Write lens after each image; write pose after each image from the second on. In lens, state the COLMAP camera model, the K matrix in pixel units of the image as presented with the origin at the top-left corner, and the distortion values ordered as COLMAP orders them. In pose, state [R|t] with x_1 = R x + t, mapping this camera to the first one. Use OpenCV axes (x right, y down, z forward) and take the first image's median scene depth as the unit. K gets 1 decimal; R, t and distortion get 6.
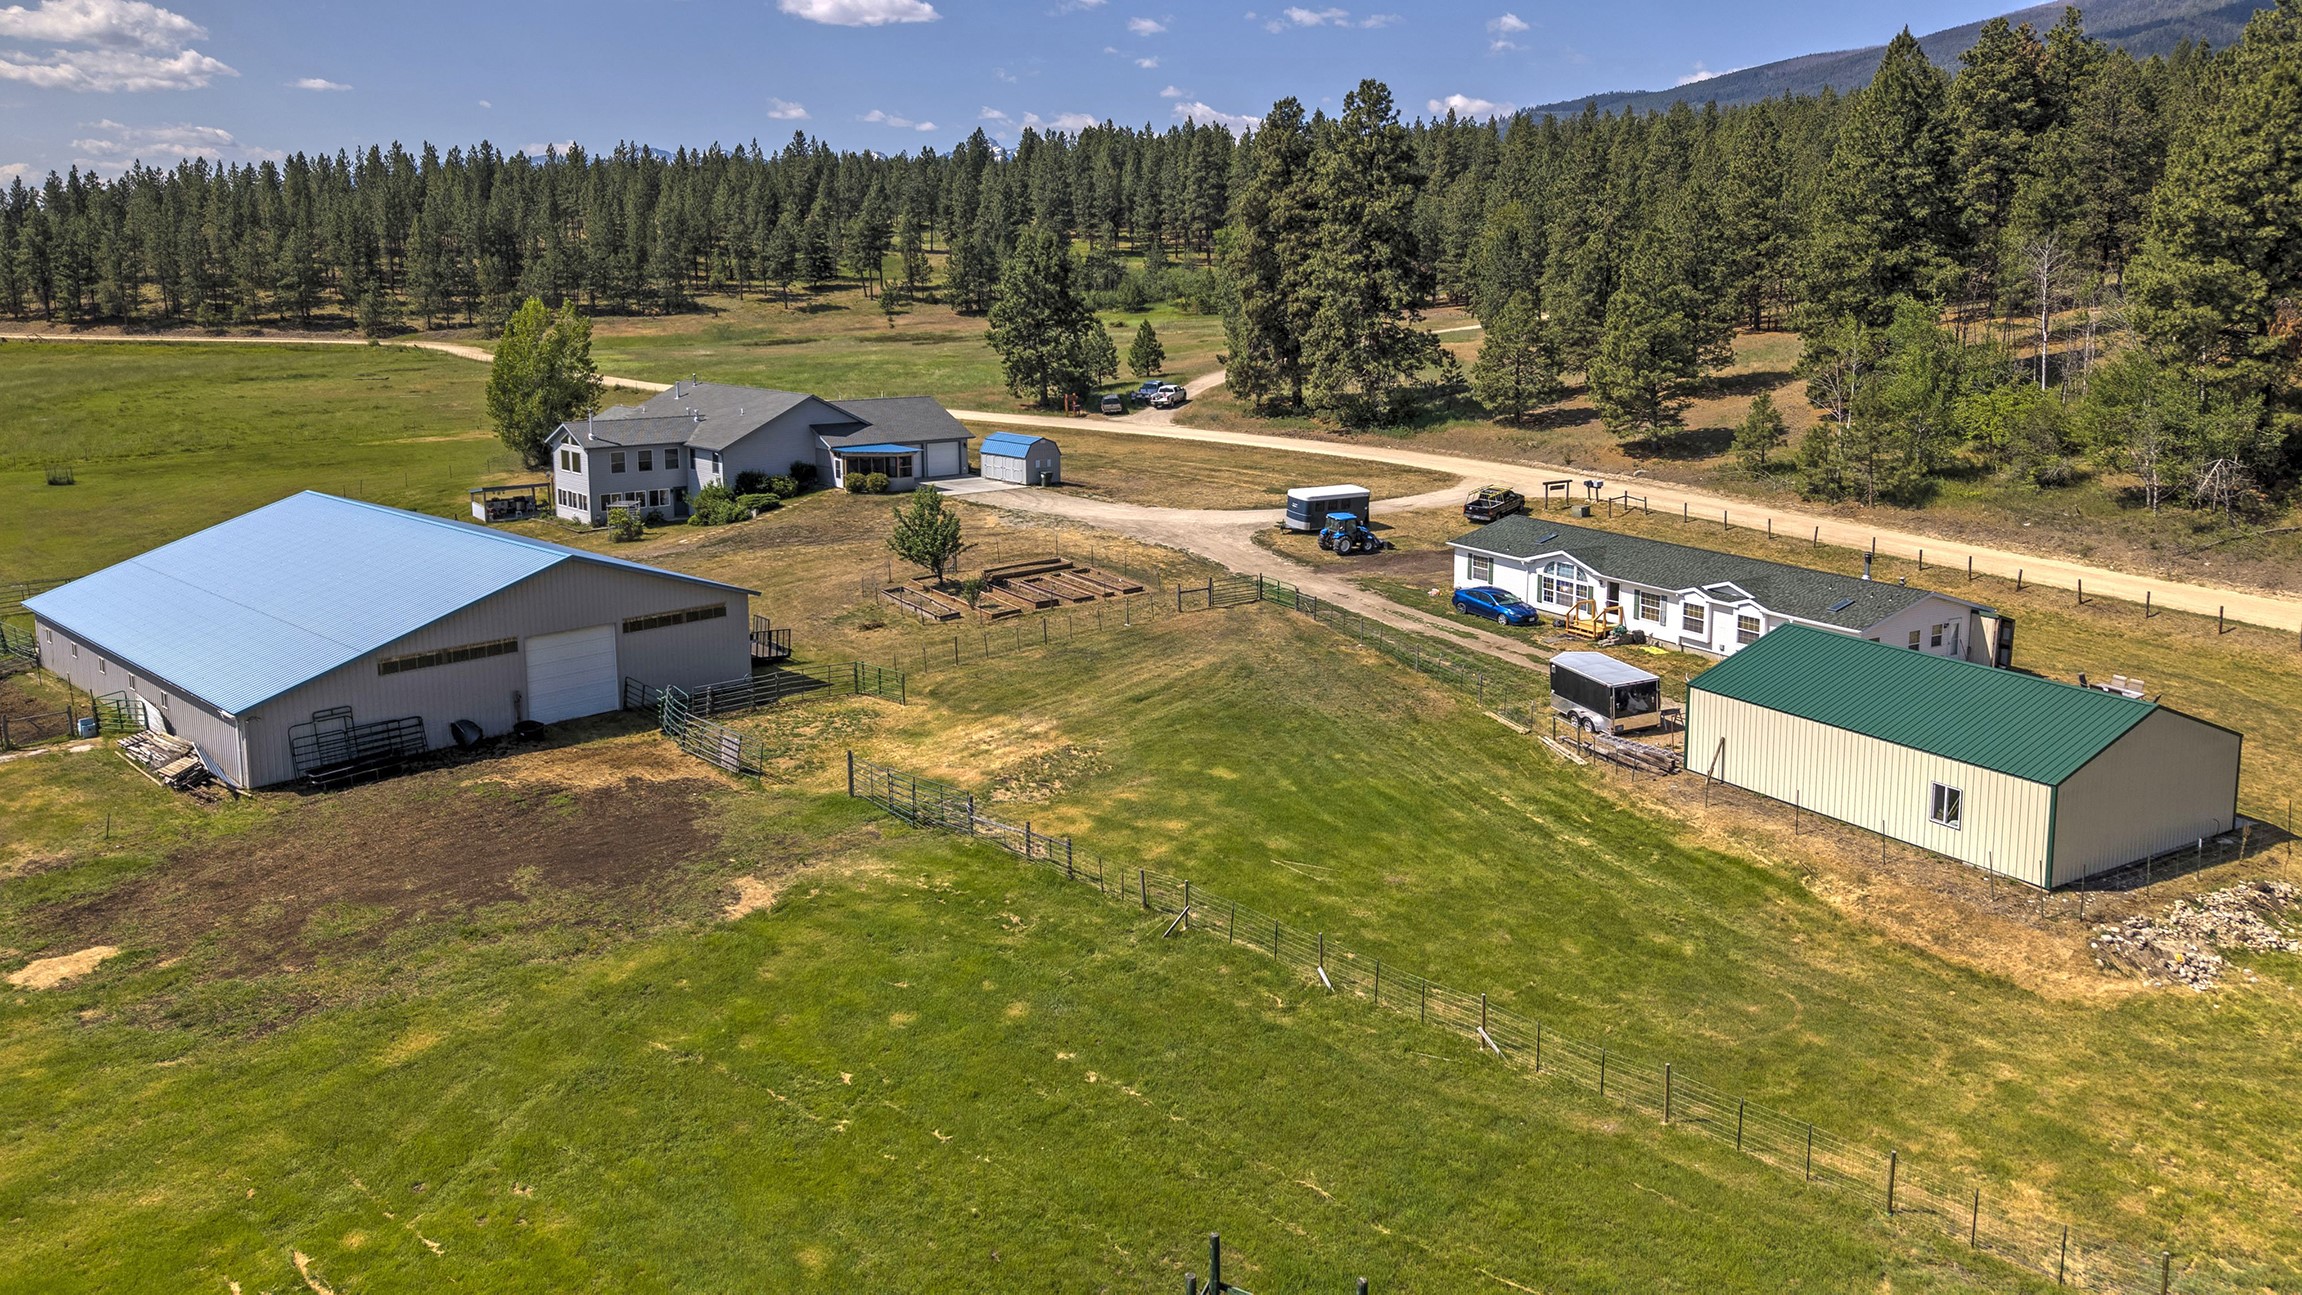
lens RADIAL K [[1571.3, 0, 1094.4], [0, 1571.3, 500.9], [0, 0, 1]] dist [0.007310, -0.042394]
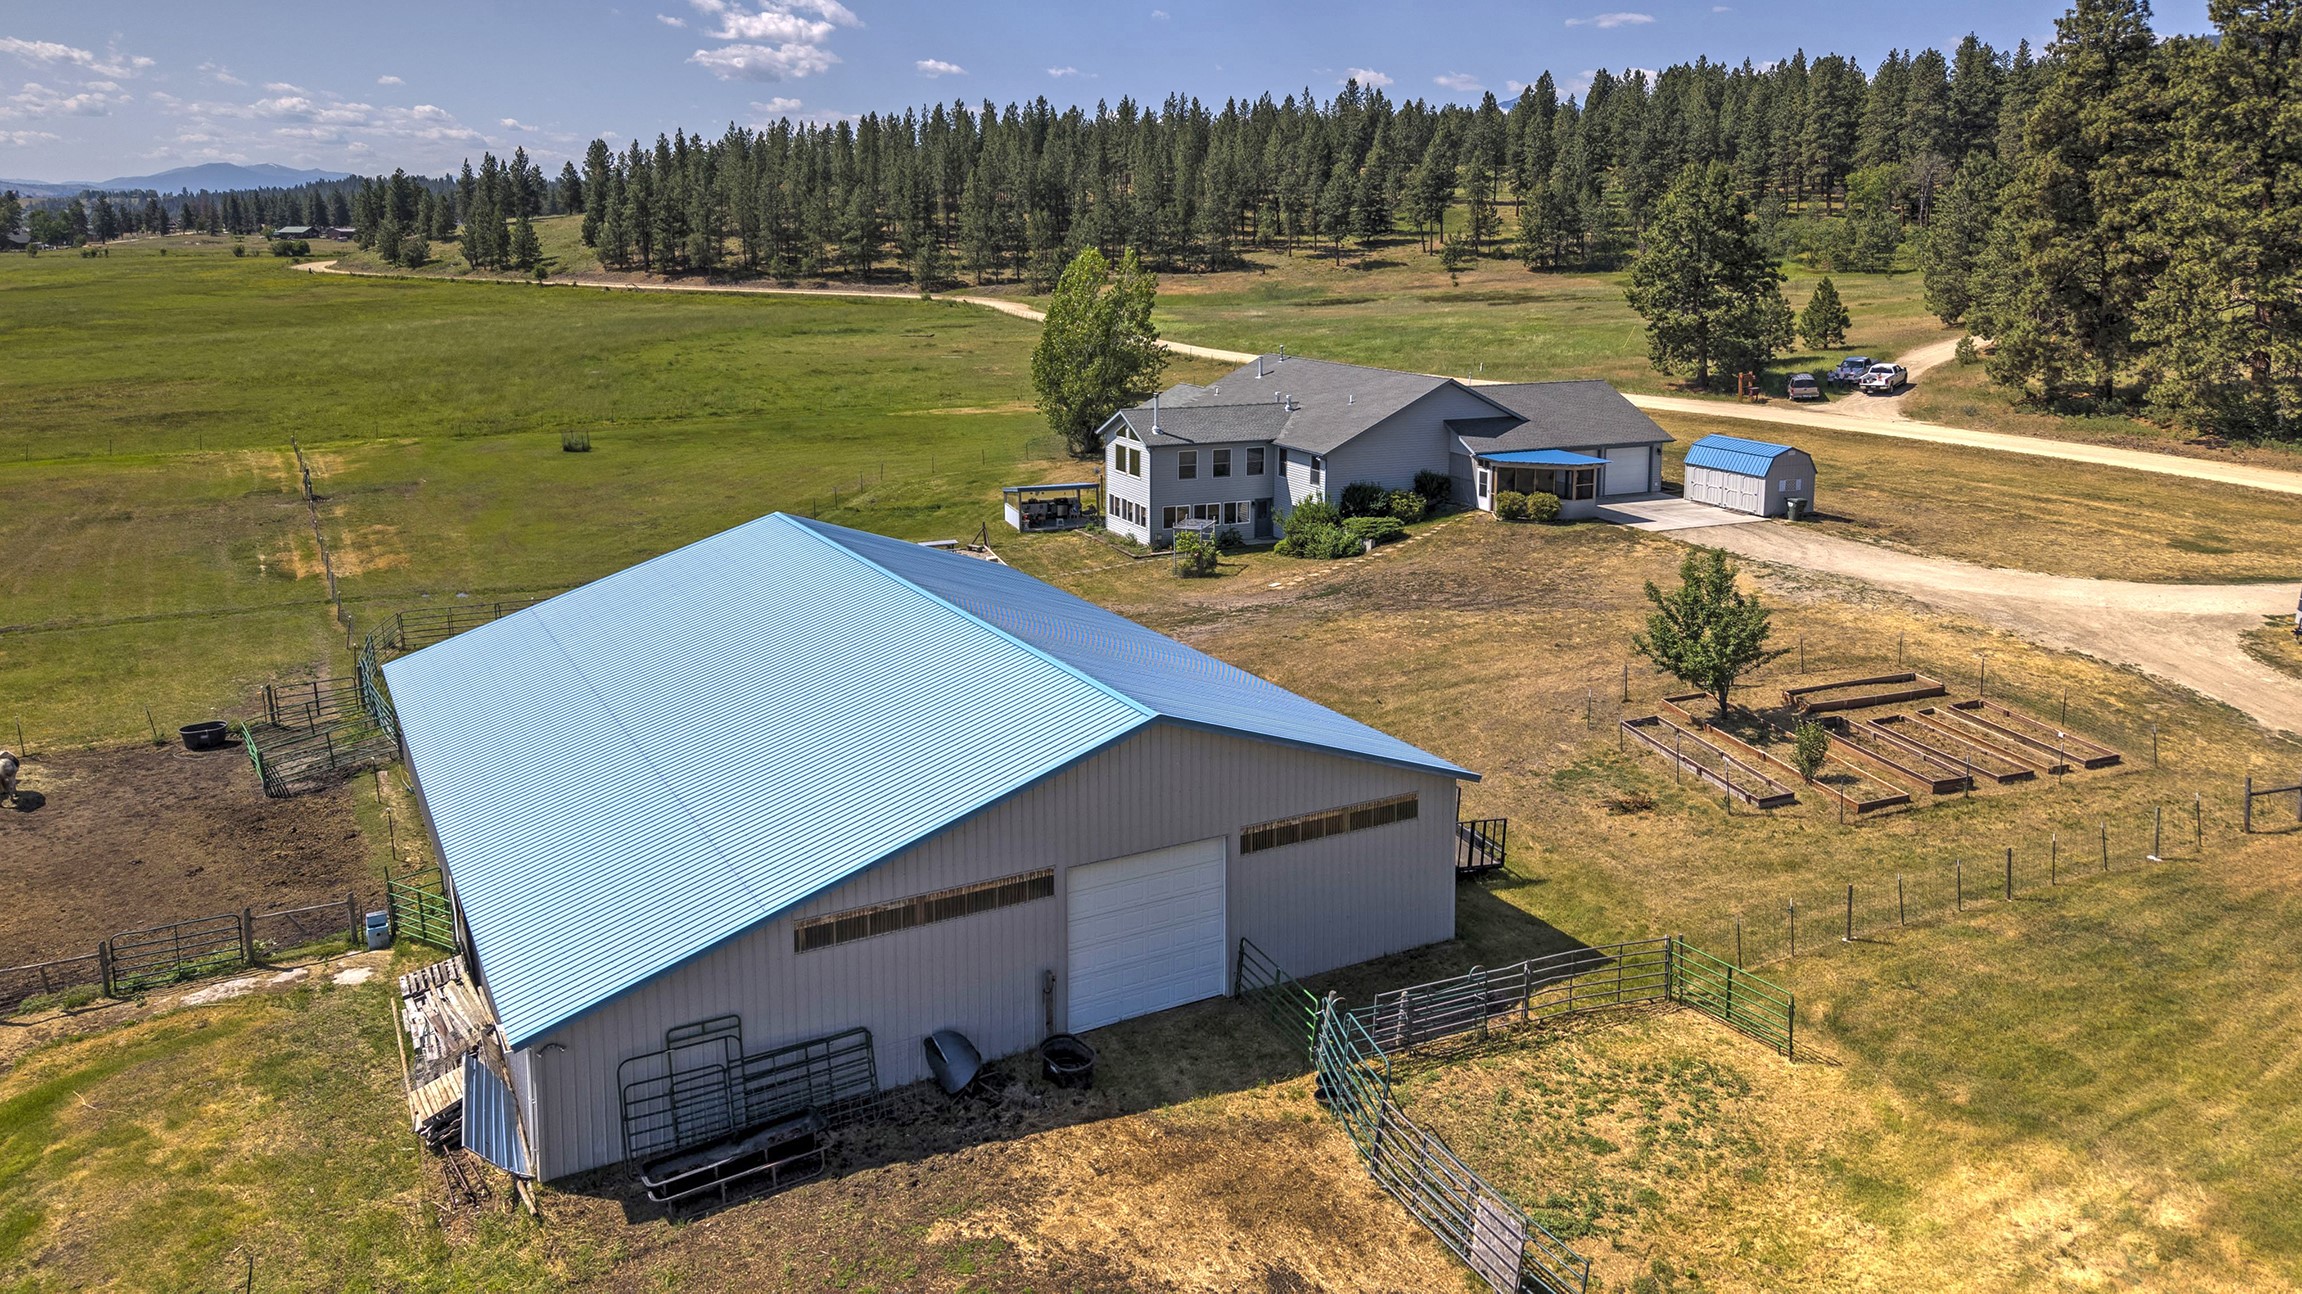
lens RADIAL K [[1532.3, 0, 1113.4], [0, 1532.3, 435.2], [0, 0, 1]] dist [0.028326, -0.037333]
pose [[0.950376, 0.039664, -0.308566, -0.043156], [-0.043750, 0.999022, -0.006333, -0.012165], [0.308014, 0.019518, 0.951182, 0.113905]]
